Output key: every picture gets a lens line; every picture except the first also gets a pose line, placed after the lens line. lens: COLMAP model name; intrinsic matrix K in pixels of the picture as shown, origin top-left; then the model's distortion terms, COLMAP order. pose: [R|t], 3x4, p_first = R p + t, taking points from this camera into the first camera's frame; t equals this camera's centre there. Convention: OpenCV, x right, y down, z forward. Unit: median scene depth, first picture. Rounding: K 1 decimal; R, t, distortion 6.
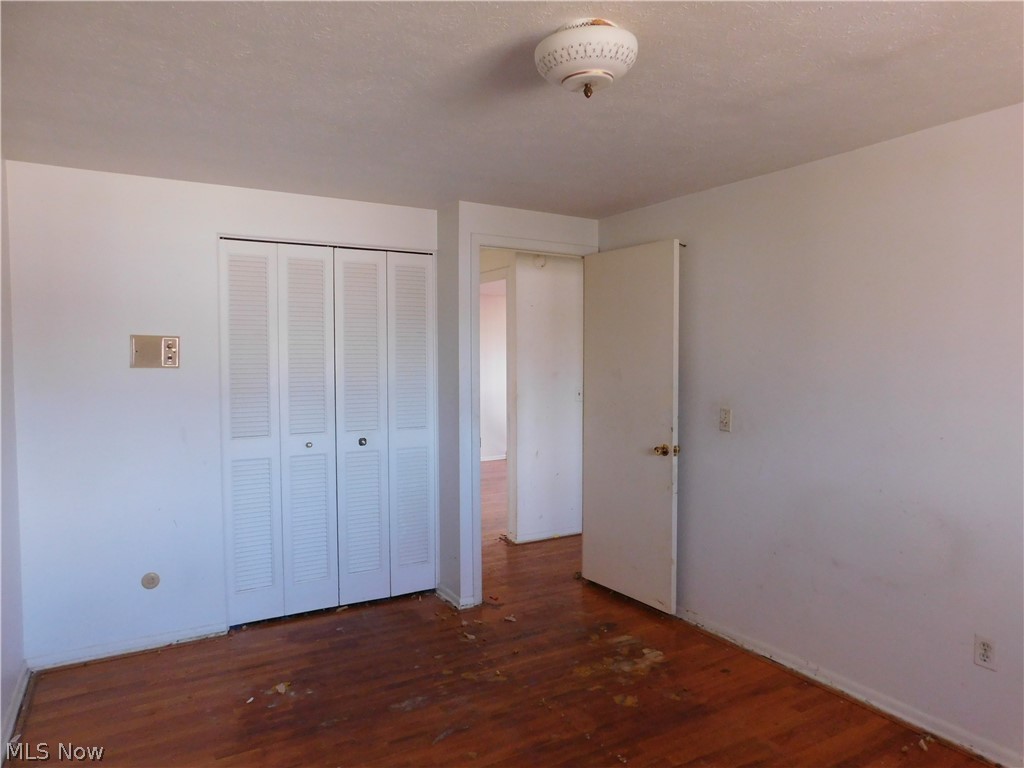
lens RADIAL K [[677.9, 0, 515.1], [0, 677.9, 384.7], [0, 0, 1]] dist [-0.068302, 0.054337]
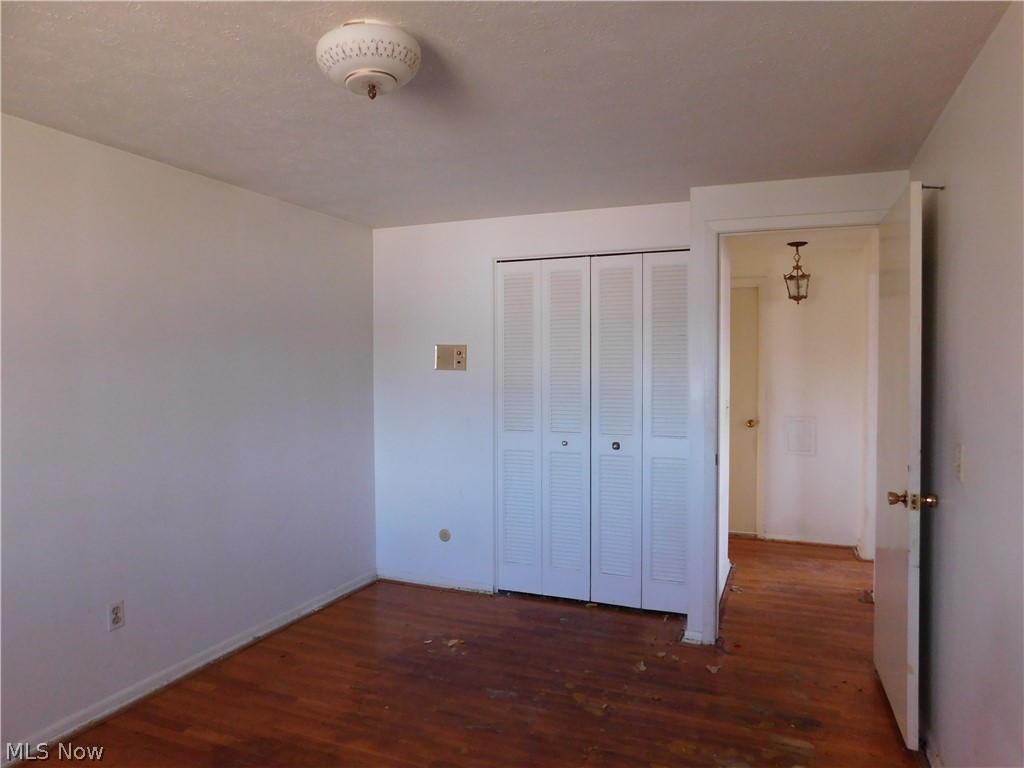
lens RADIAL K [[677.9, 0, 515.1], [0, 677.9, 384.7], [0, 0, 1]] dist [-0.068302, 0.054337]
pose [[0.598724, 0.025066, -0.800563, 0.542246], [-0.031291, 0.999479, 0.007892, -0.010883], [0.800344, 0.020326, 0.599197, 0.303859]]
